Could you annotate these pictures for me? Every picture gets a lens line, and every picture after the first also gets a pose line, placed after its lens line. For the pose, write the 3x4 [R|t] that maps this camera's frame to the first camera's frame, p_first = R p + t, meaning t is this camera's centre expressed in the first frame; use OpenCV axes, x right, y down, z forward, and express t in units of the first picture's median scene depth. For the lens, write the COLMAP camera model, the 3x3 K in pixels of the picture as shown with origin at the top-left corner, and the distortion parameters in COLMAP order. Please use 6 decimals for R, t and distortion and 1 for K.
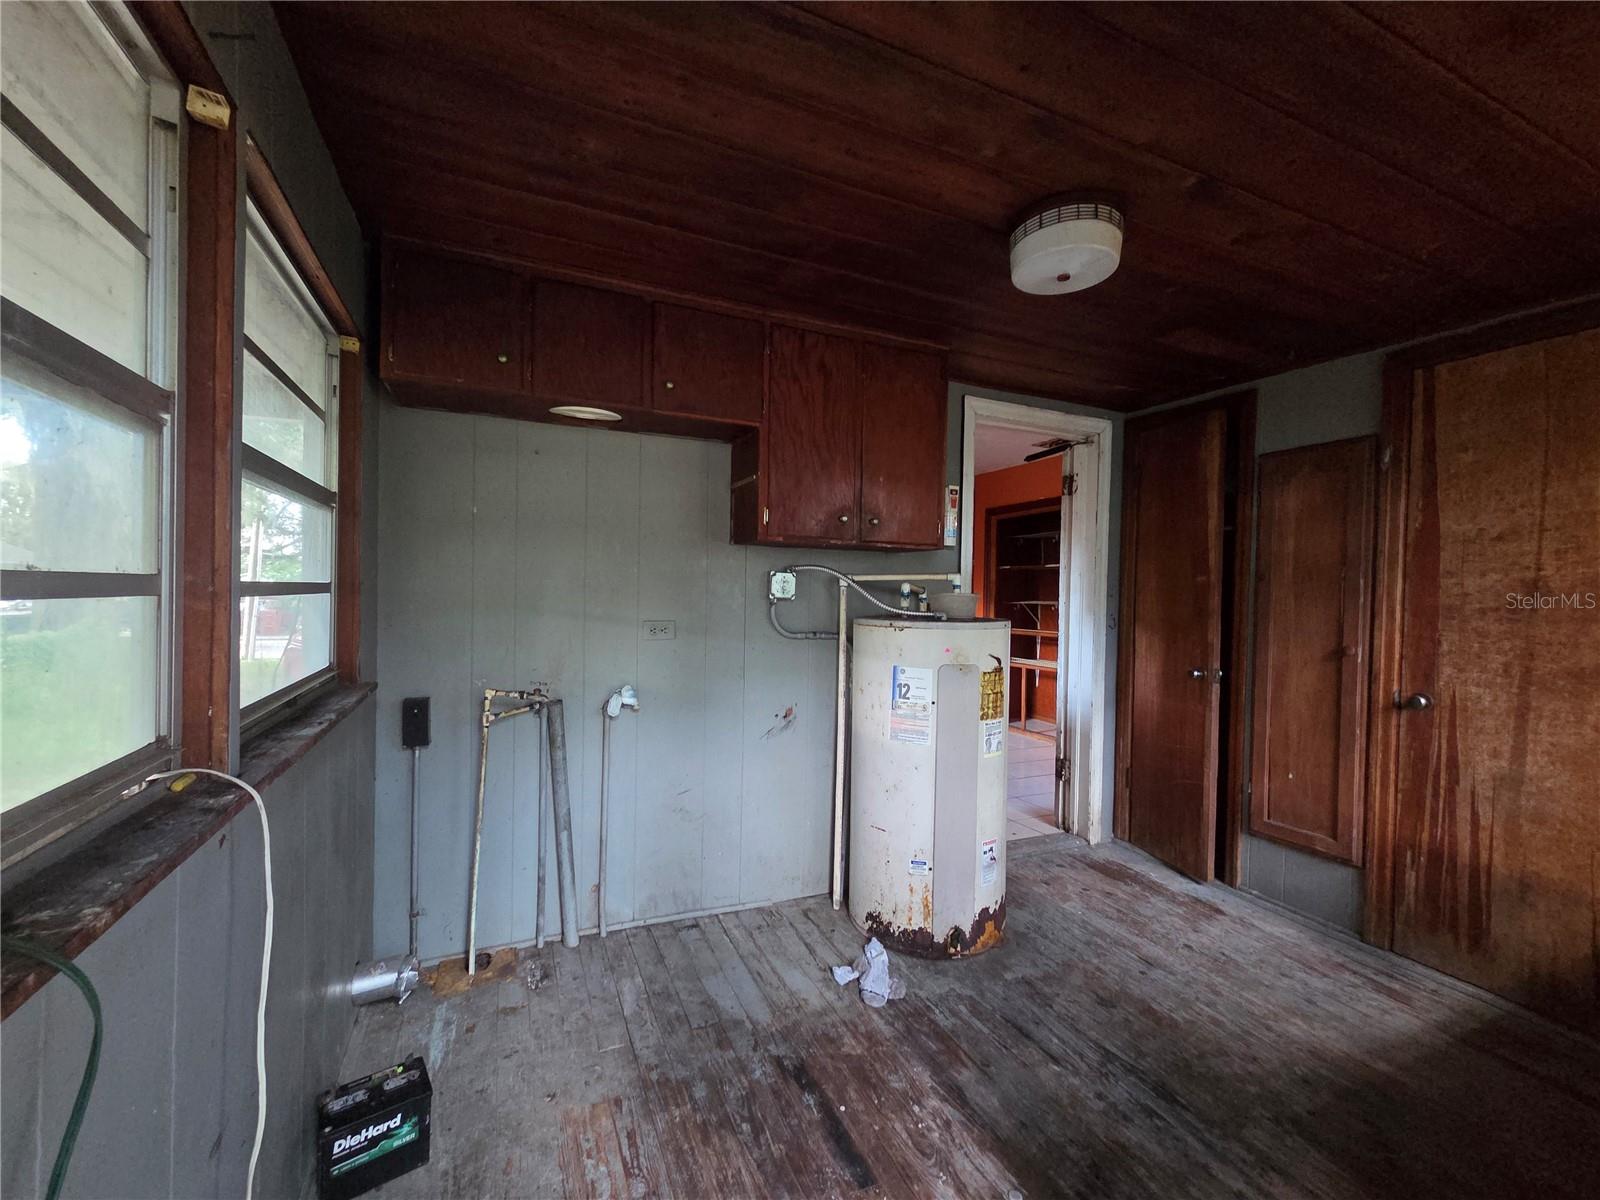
lens RADIAL K [[652.4, 0, 788.3], [0, 652.4, 603.1], [0, 0, 1]] dist [0.003133, -0.000389]
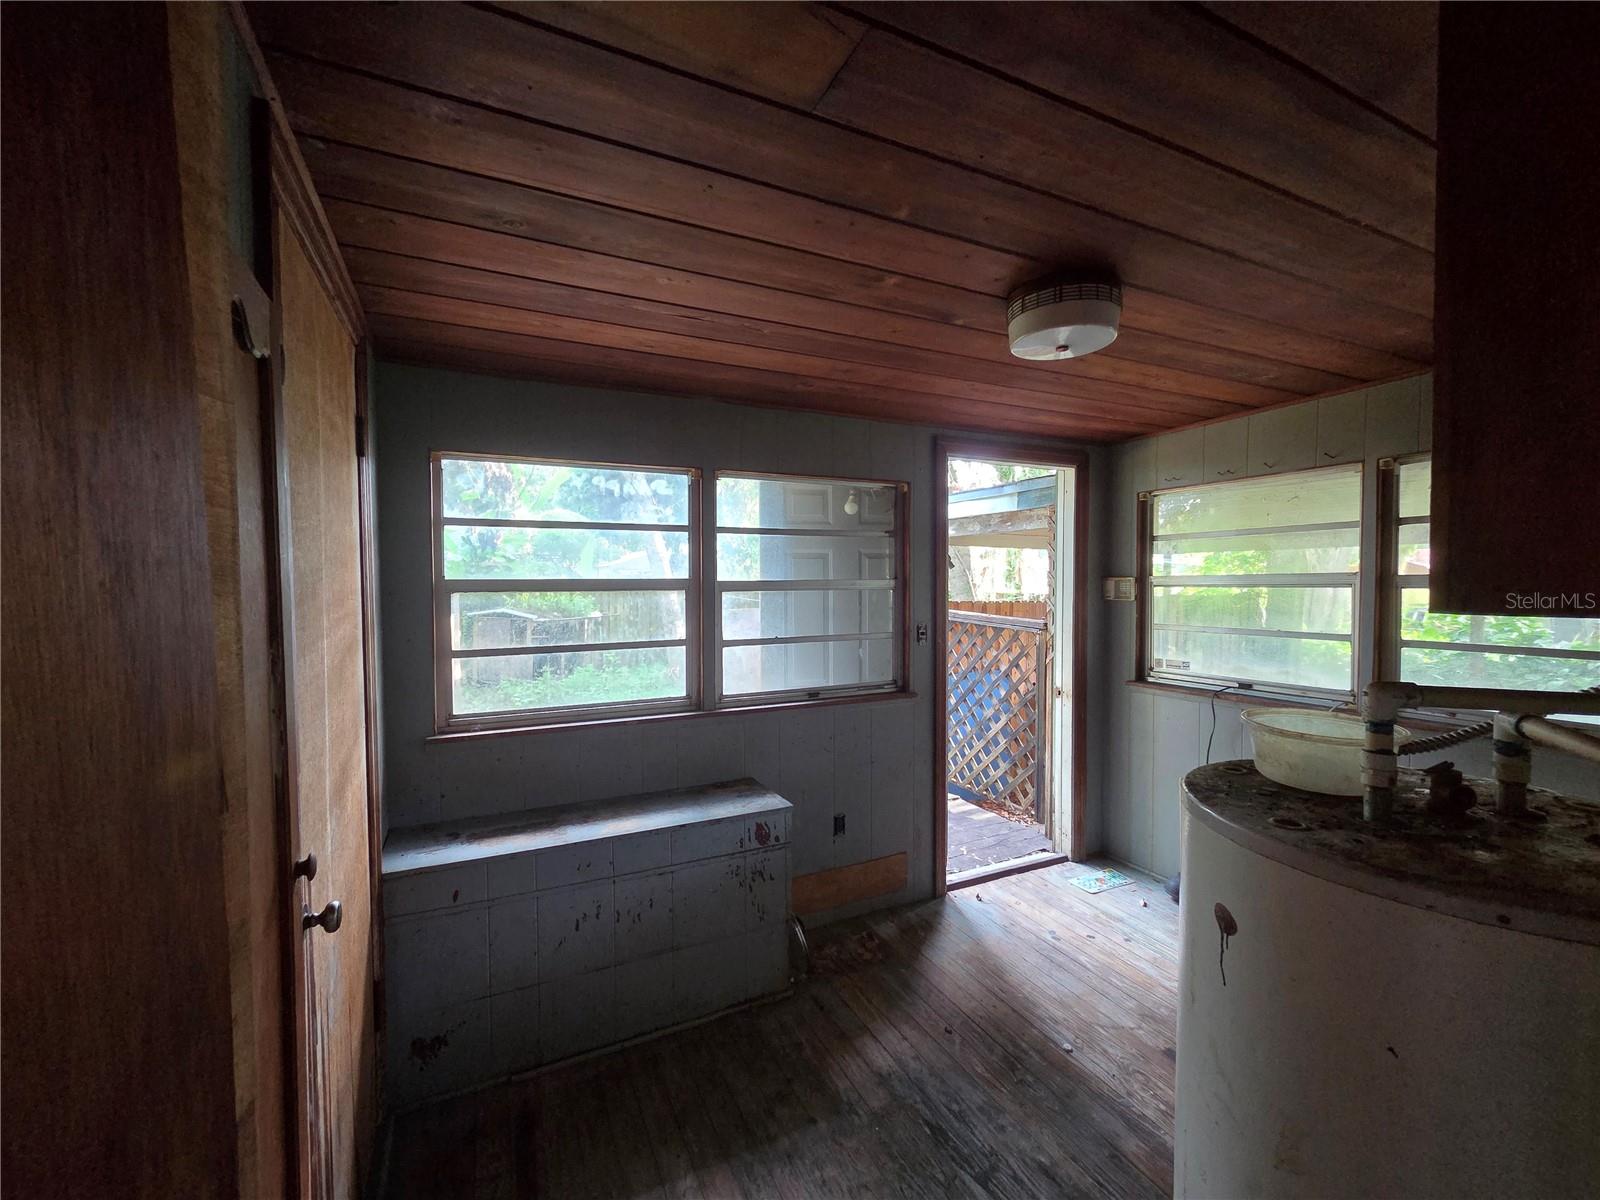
lens RADIAL K [[652.4, 0, 788.3], [0, 652.4, 603.1], [0, 0, 1]] dist [0.003133, -0.000389]
pose [[-0.999673, -0.016540, -0.019514, 0.858570], [-0.017538, 0.998485, 0.052147, -0.155364], [0.018622, 0.052472, -0.998449, 2.012708]]
